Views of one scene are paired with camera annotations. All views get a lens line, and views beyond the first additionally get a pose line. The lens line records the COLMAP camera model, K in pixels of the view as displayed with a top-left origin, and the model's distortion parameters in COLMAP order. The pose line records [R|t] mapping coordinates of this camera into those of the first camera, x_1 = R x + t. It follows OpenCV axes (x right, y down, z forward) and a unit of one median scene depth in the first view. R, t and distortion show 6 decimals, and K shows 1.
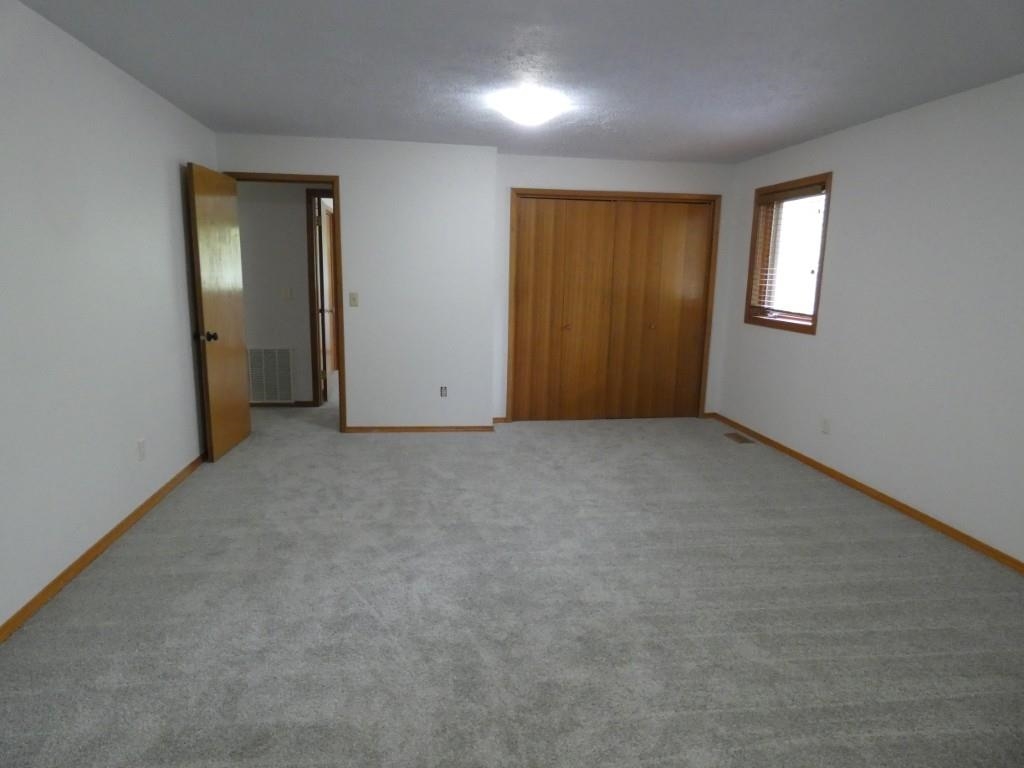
lens RADIAL K [[624.8, 0, 512.2], [0, 624.8, 378.4], [0, 0, 1]] dist [0.019461, -0.000092]
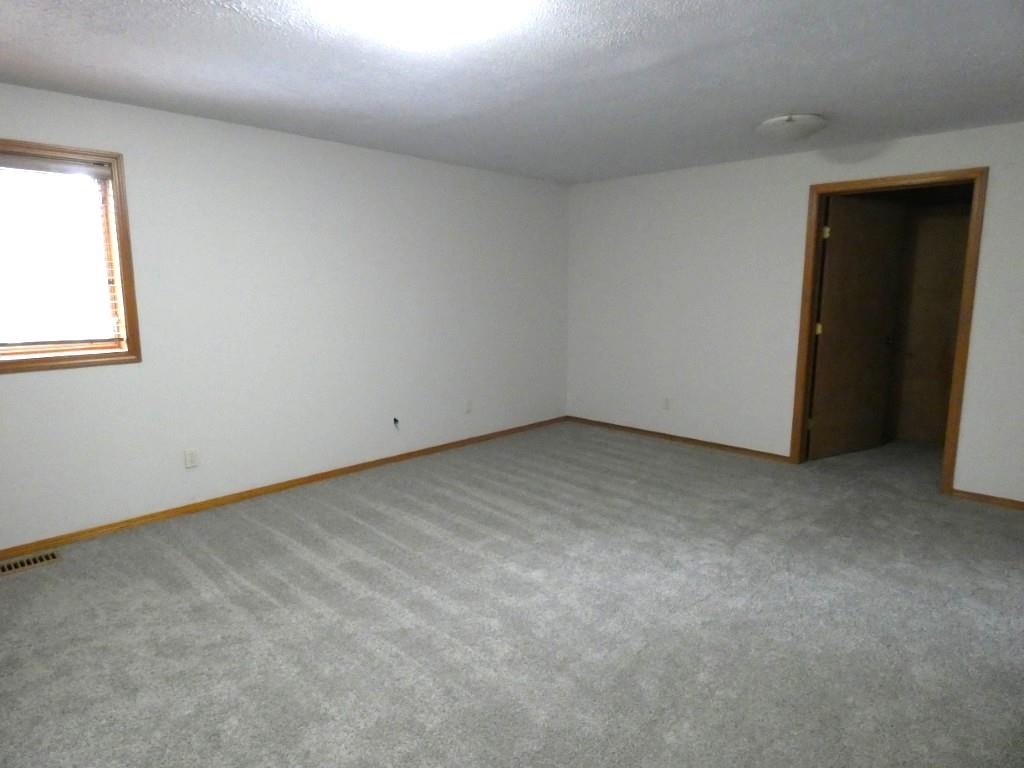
lens RADIAL K [[624.8, 0, 512.2], [0, 624.8, 378.4], [0, 0, 1]] dist [0.019461, -0.000092]
pose [[-0.598128, -0.140725, 0.788948, -0.431793], [0.128798, 0.954784, 0.267952, -0.206859], [-0.790983, 0.261884, -0.552959, 1.101516]]
